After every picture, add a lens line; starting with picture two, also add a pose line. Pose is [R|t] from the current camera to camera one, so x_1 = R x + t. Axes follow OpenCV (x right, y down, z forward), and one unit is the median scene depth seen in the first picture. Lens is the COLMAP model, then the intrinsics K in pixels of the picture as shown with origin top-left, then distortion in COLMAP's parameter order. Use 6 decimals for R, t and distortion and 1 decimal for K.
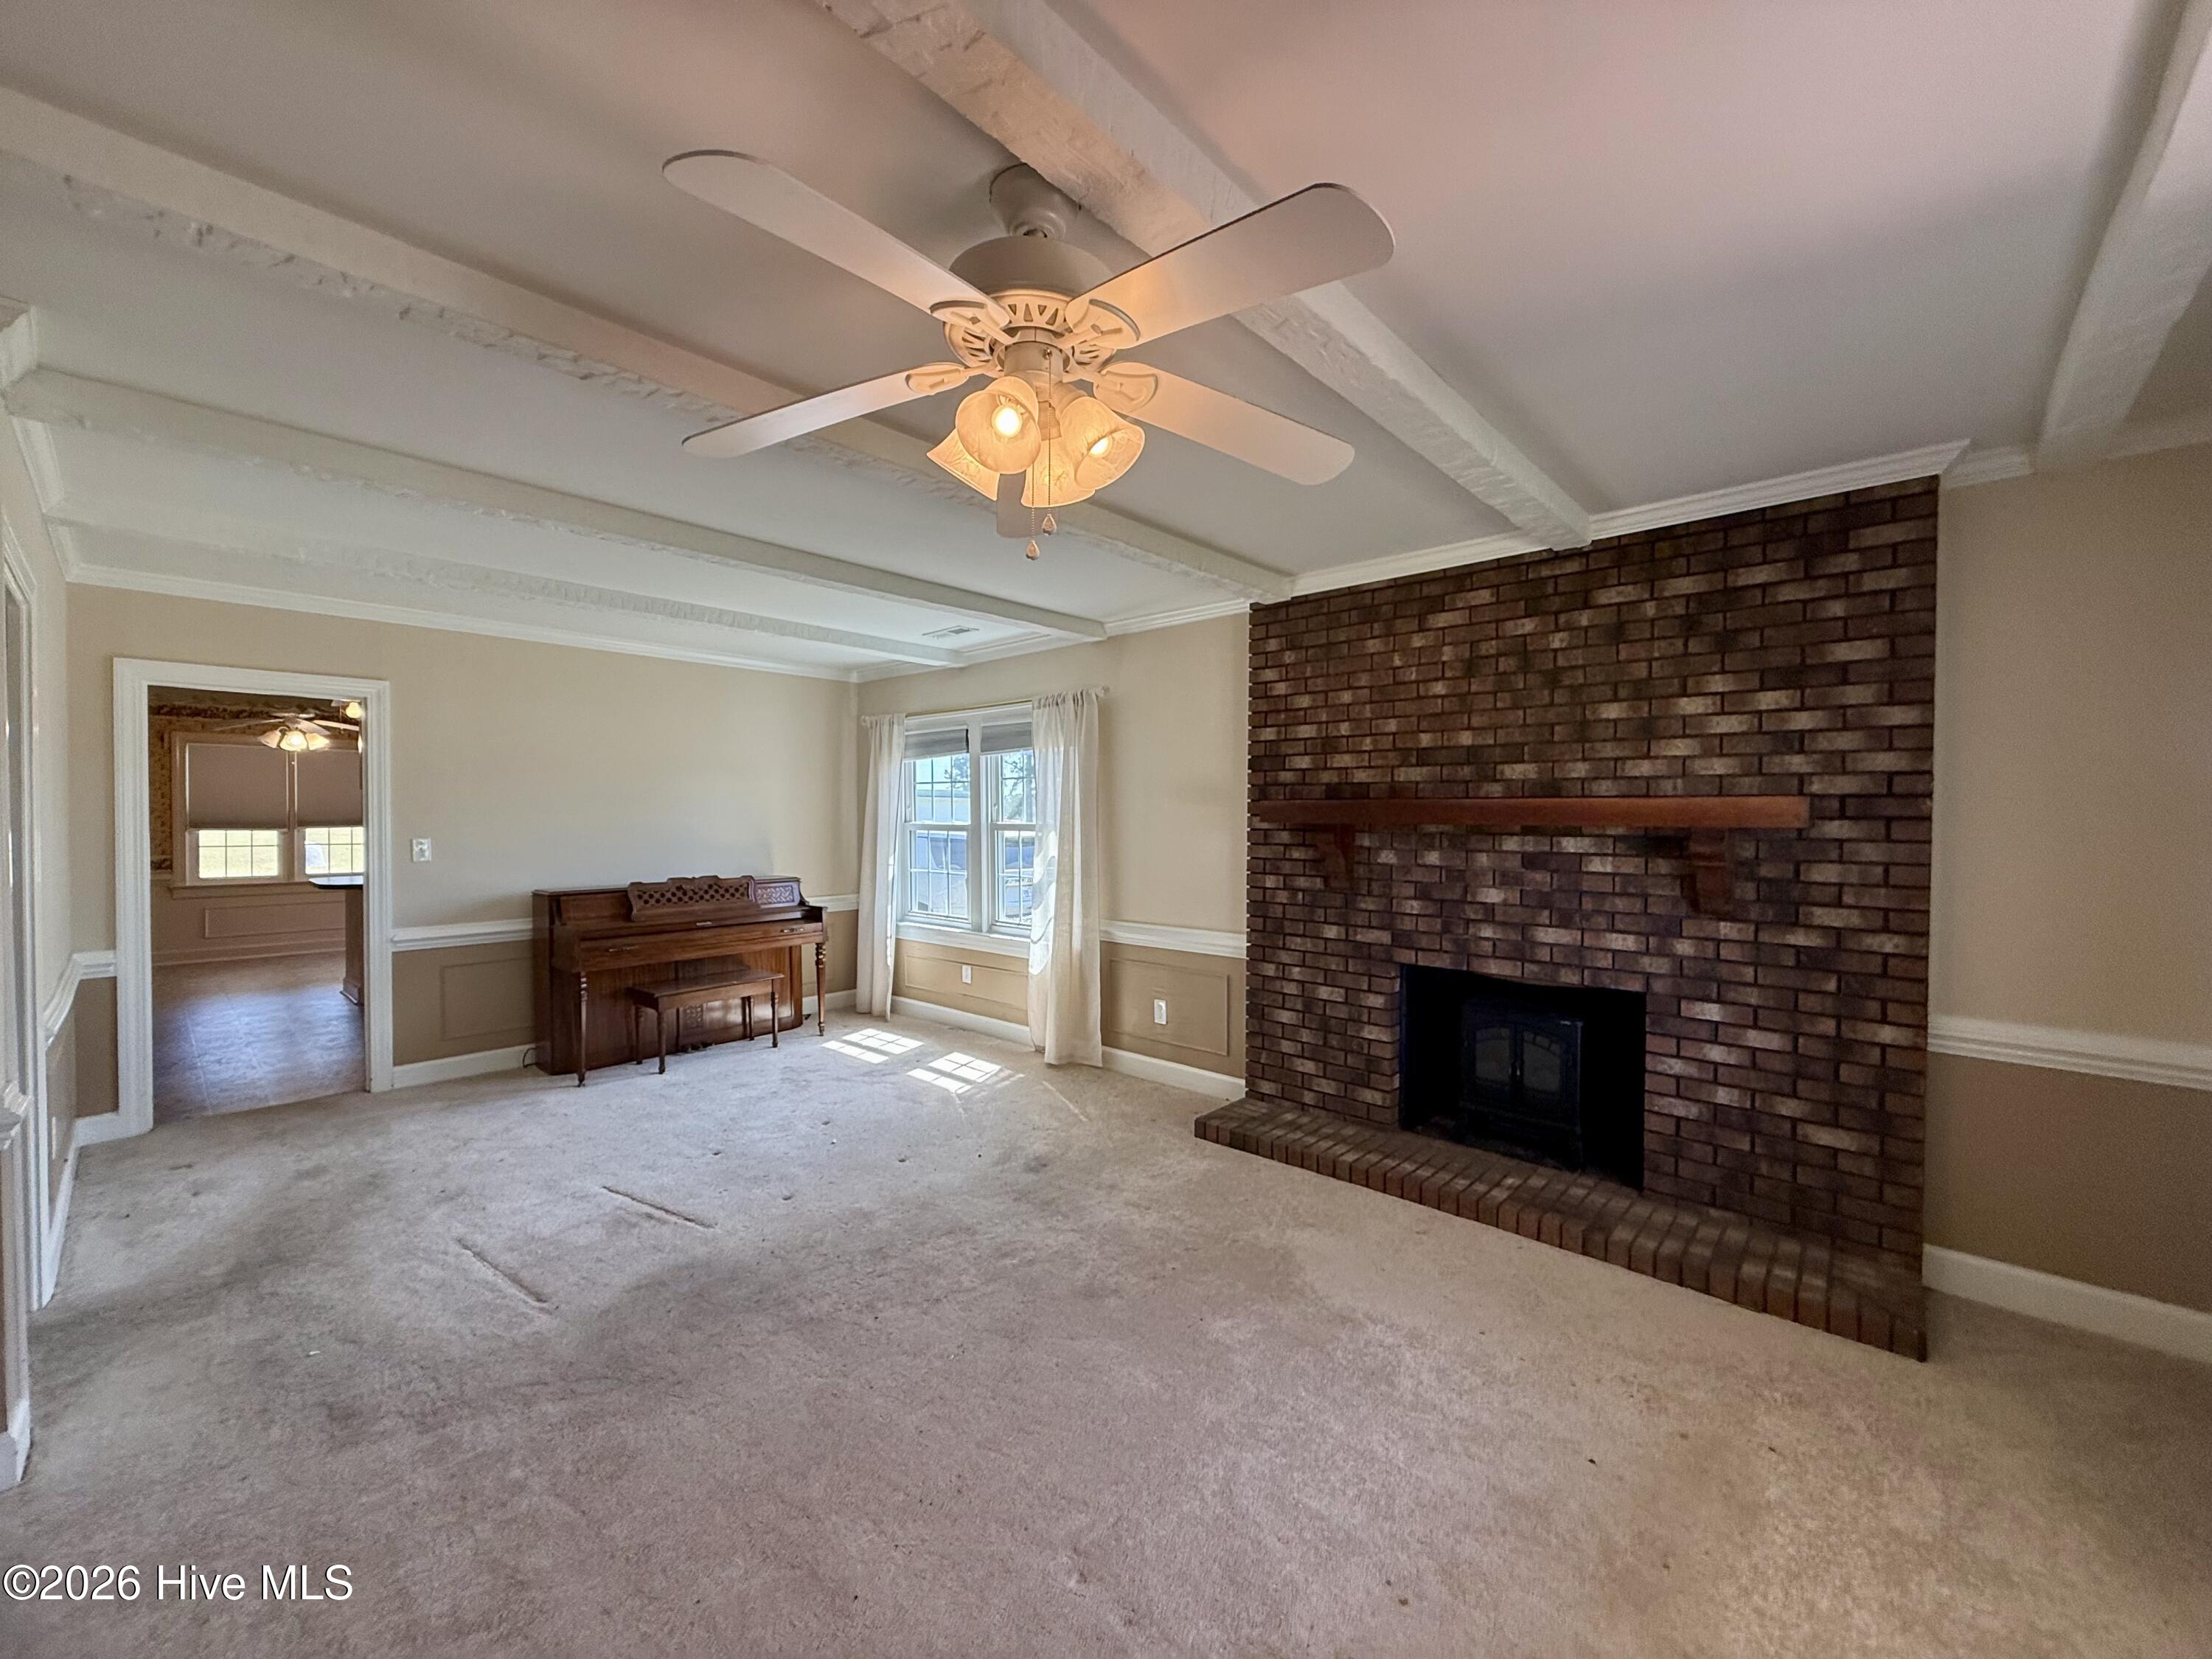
lens RADIAL K [[877.4, 0, 1105.1], [0, 877.4, 826.8], [0, 0, 1]] dist [-0.002136, 0.000857]
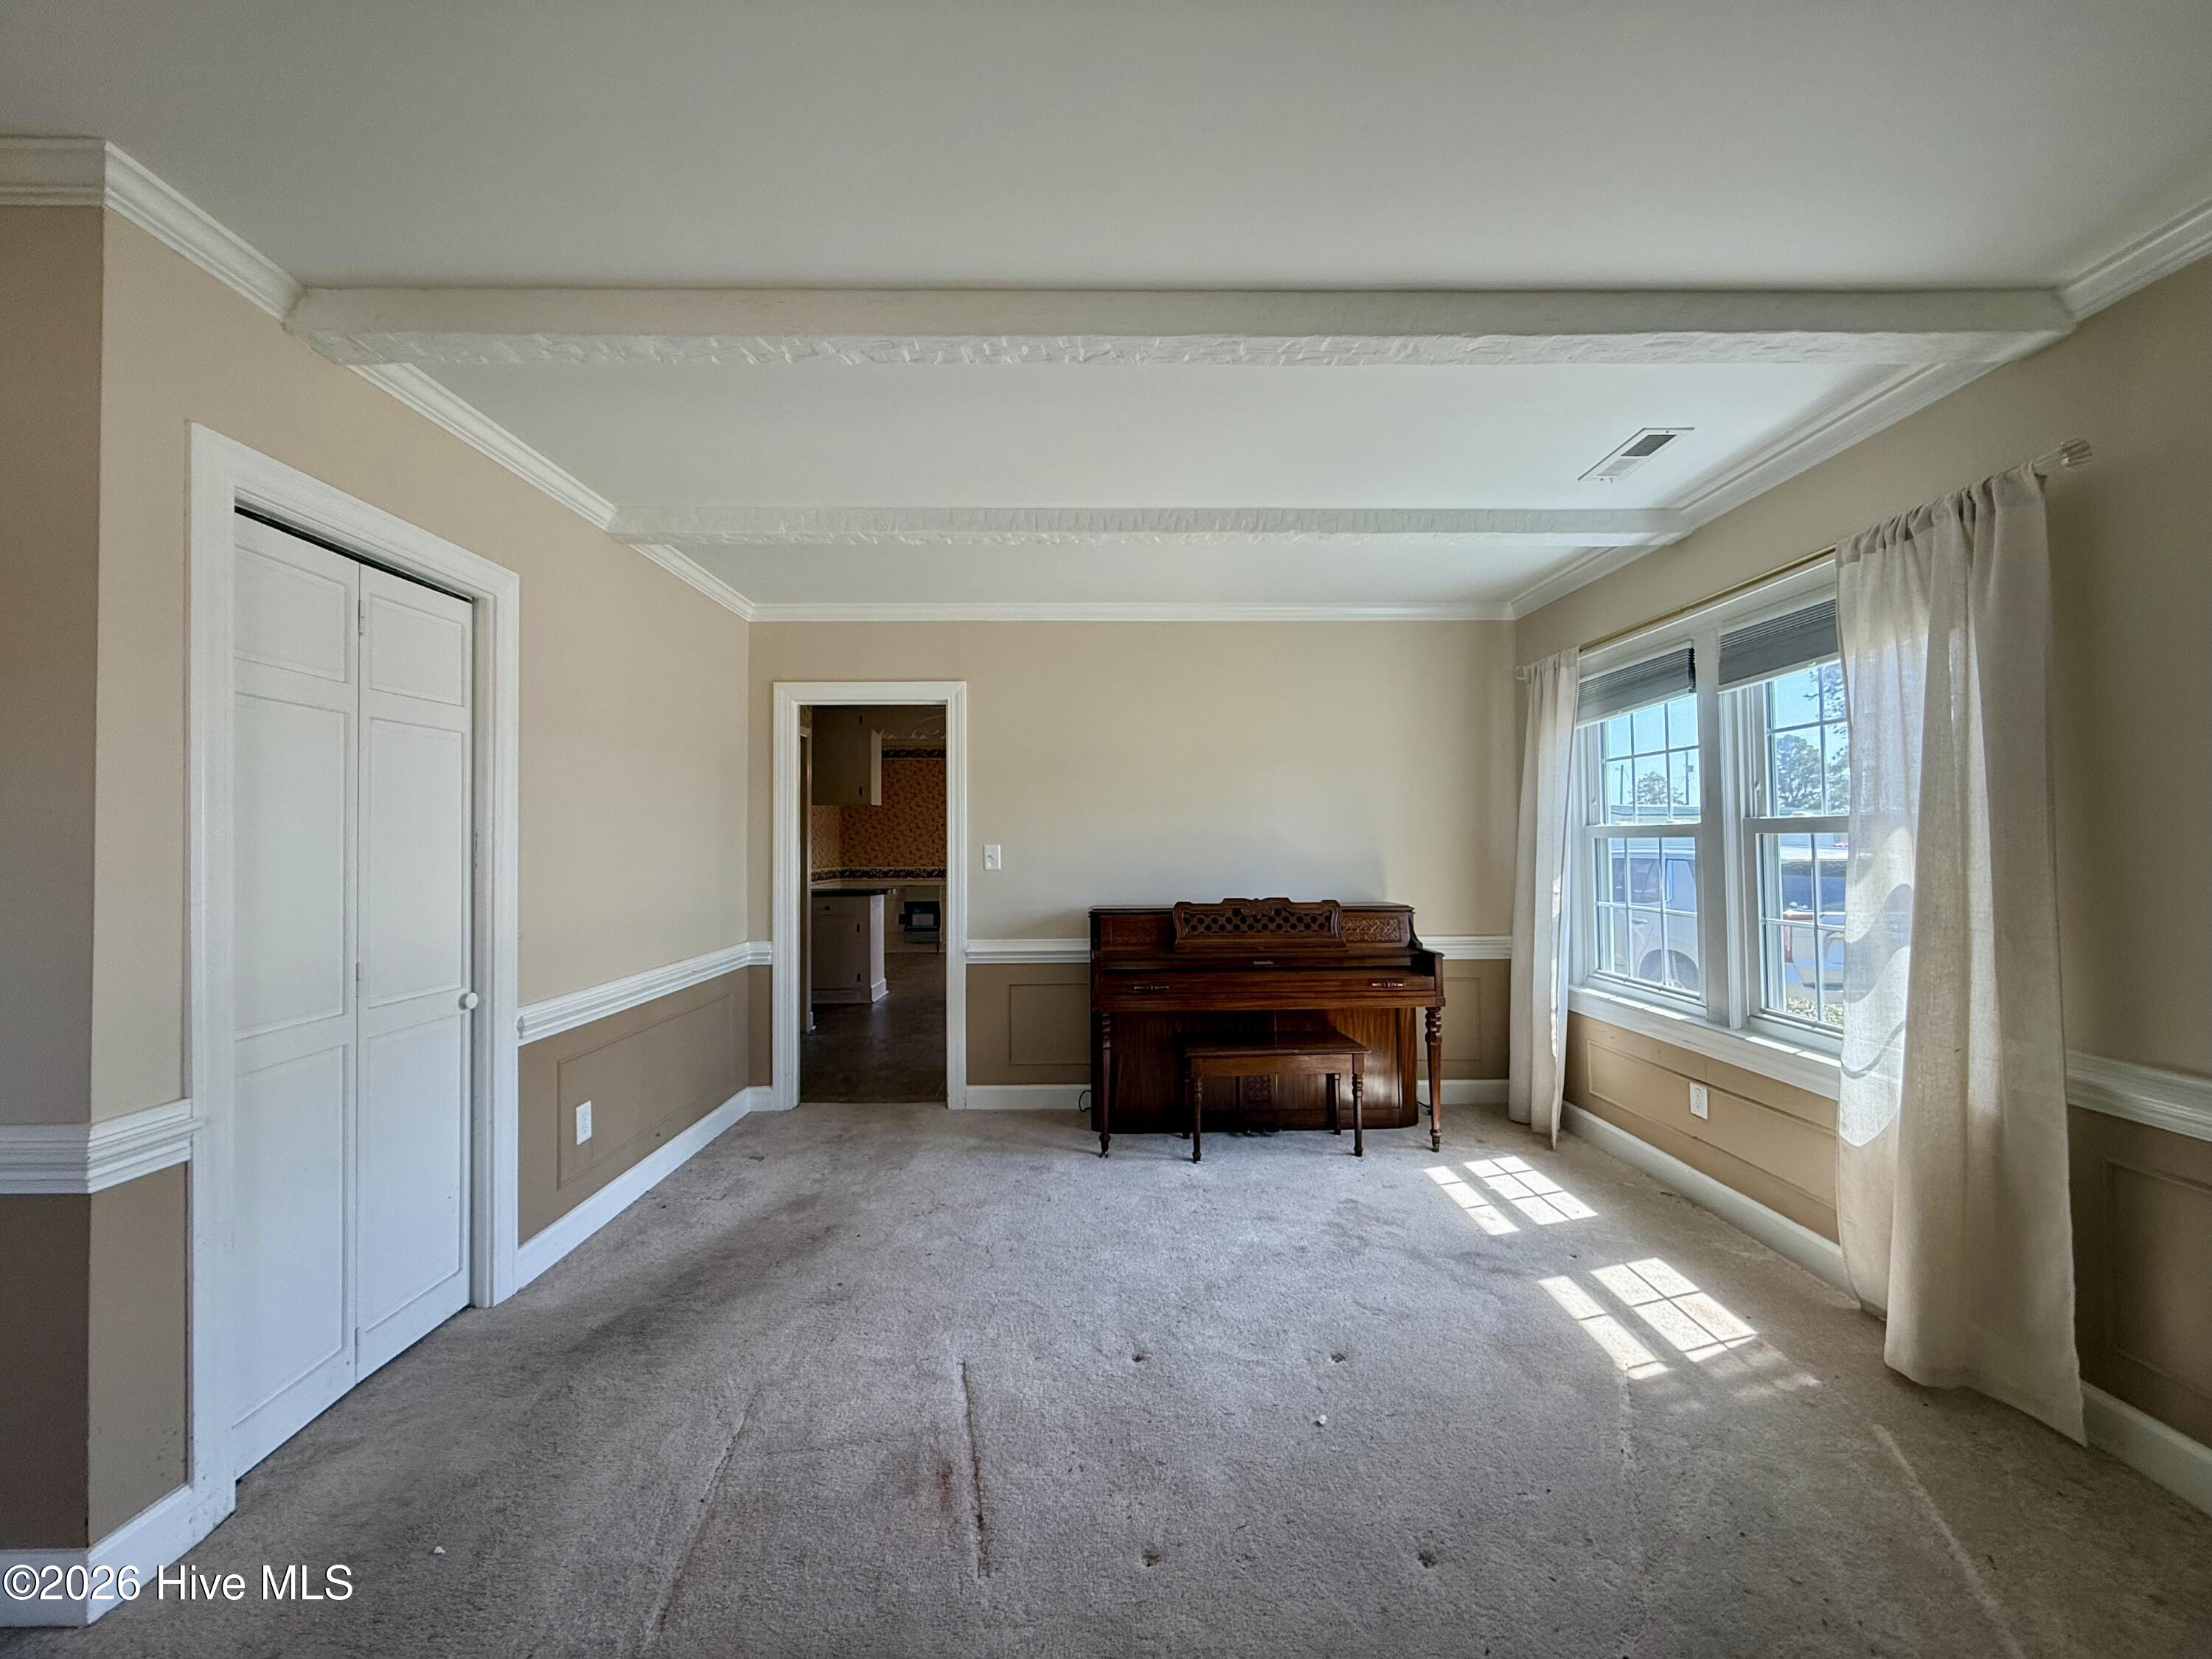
lens RADIAL K [[877.4, 0, 1101.8], [0, 877.4, 829.1], [0, 0, 1]] dist [-0.002136, 0.000857]
pose [[0.679801, -0.017112, -0.733197, -0.012685], [-0.003141, 0.999651, -0.026244, 0.024475], [0.733390, 0.020144, 0.679510, 0.535511]]
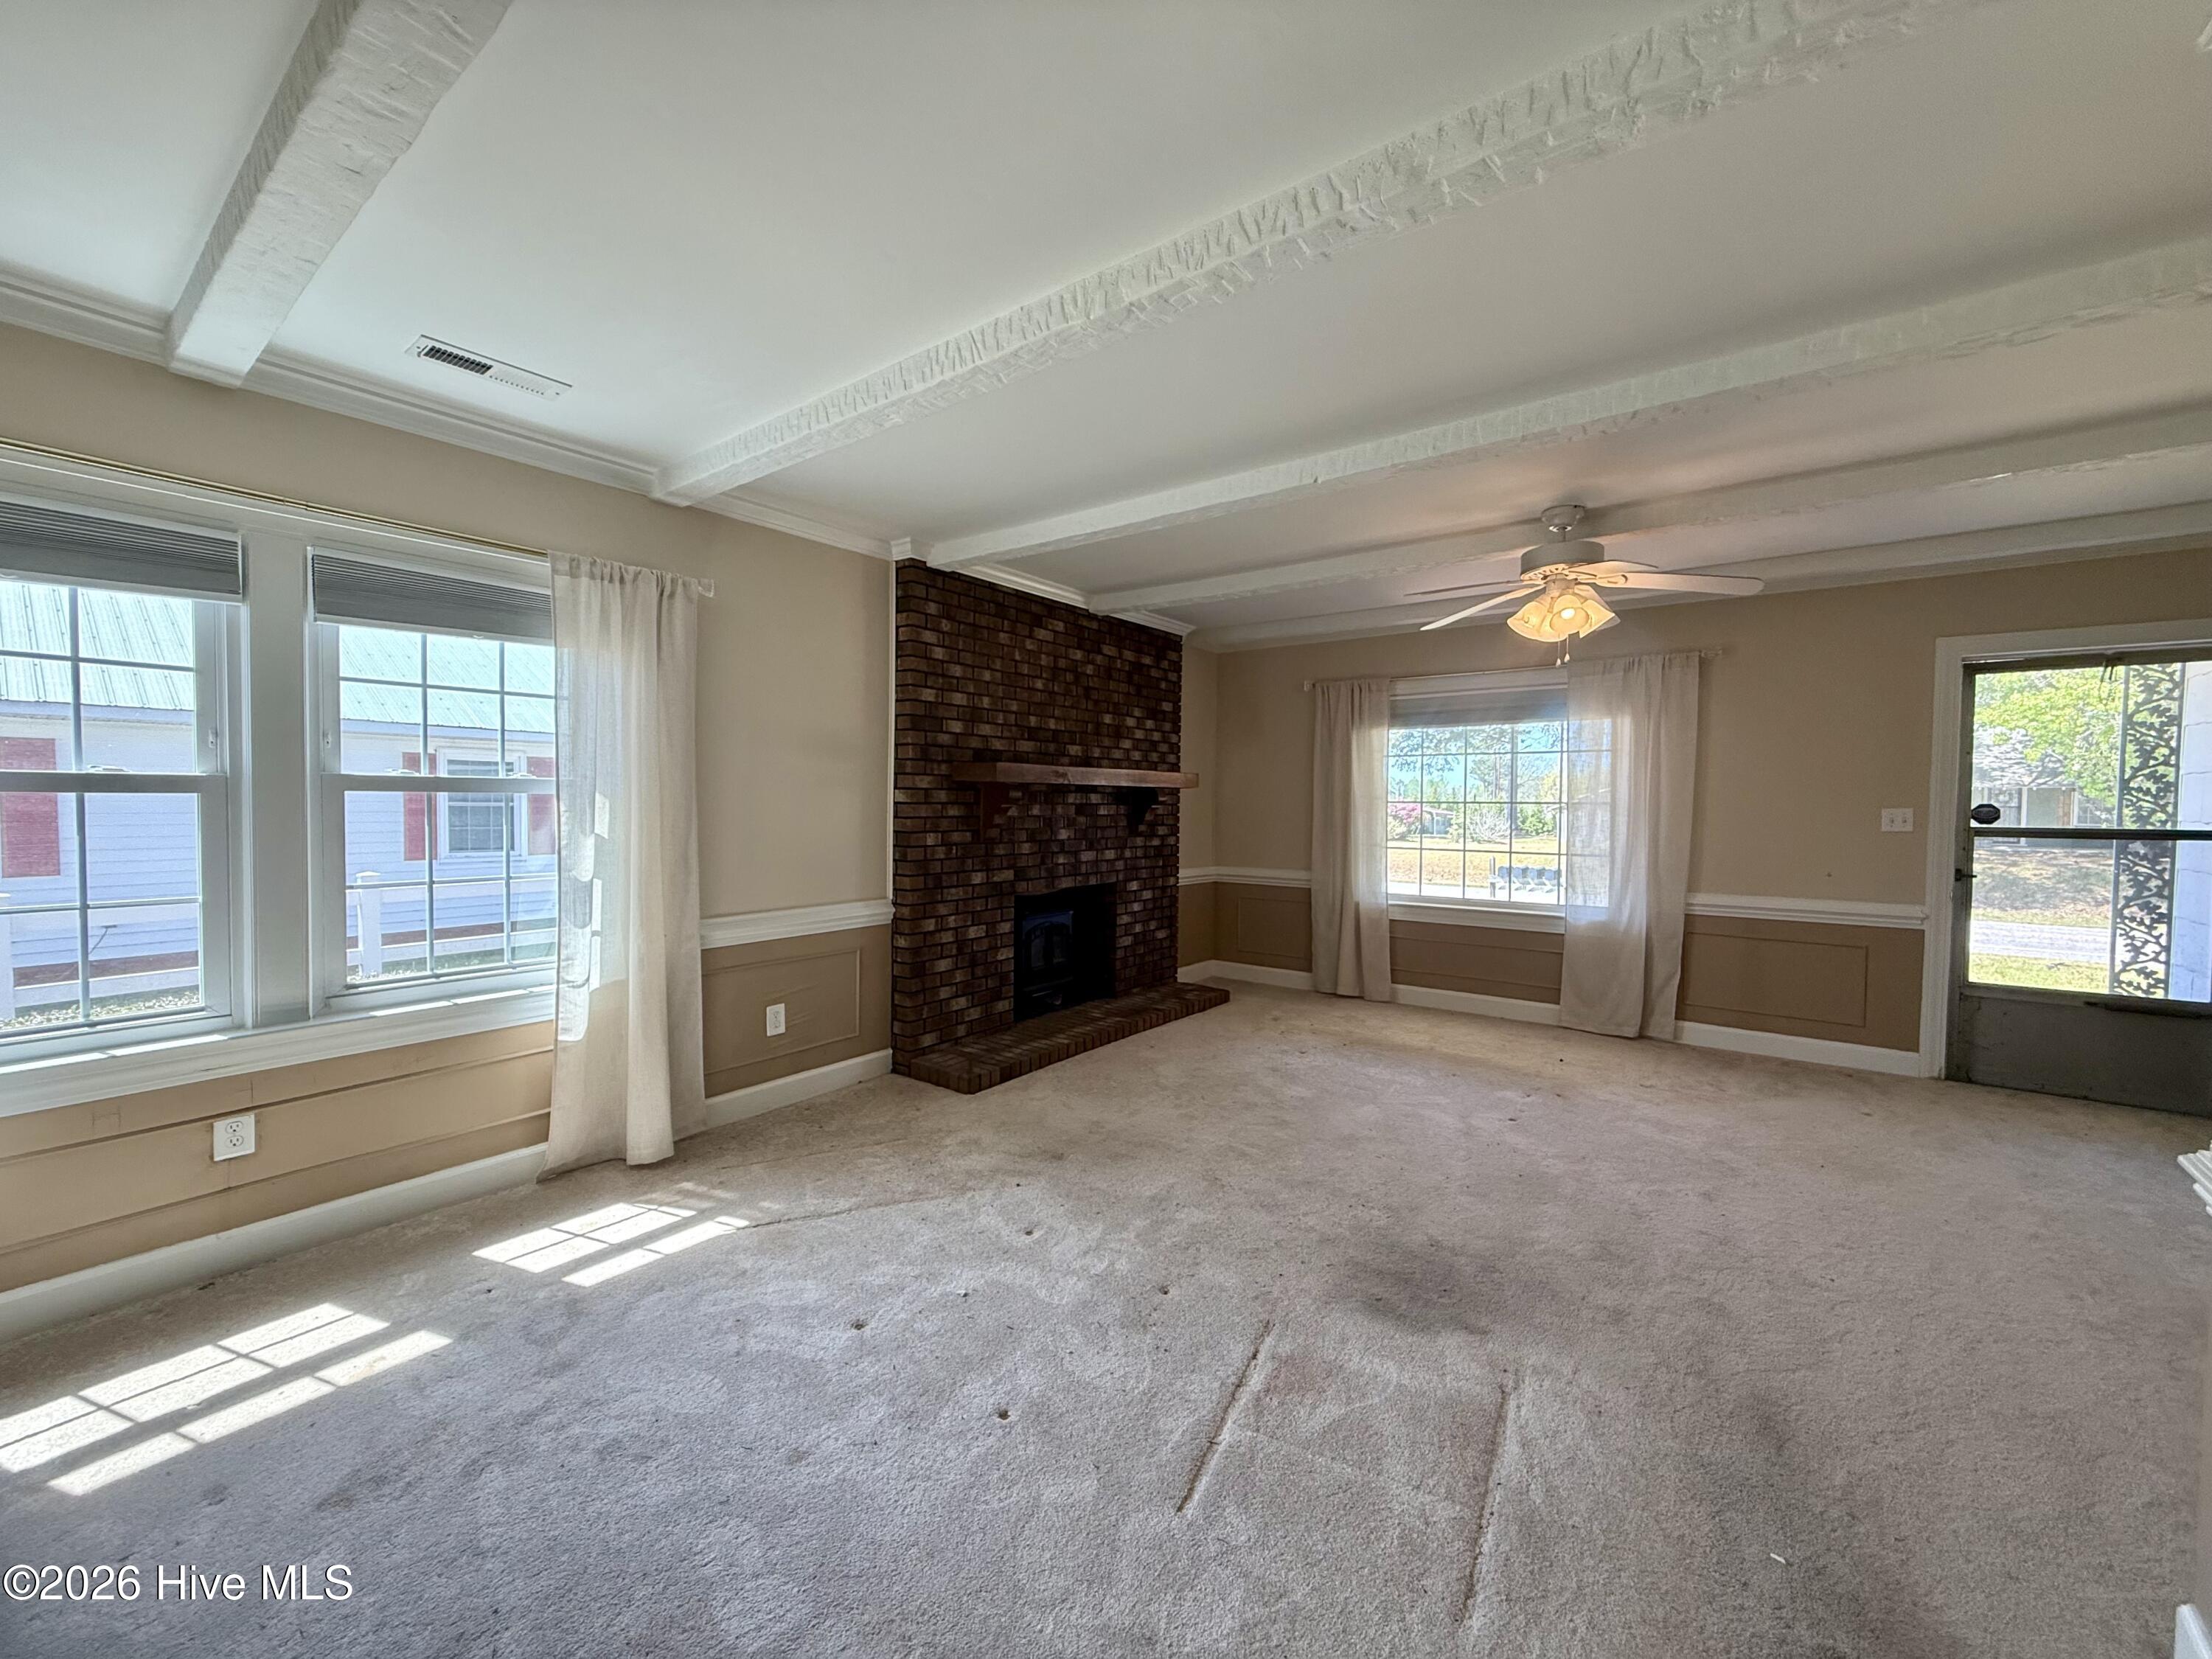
lens RADIAL K [[877.4, 0, 1103.4], [0, 877.4, 828.1], [0, 0, 1]] dist [-0.002136, 0.000857]
pose [[-0.086464, -0.037252, 0.995558, -0.894875], [0.003316, 0.999284, 0.037679, 0.011703], [-0.996249, 0.006559, -0.086278, 0.931102]]
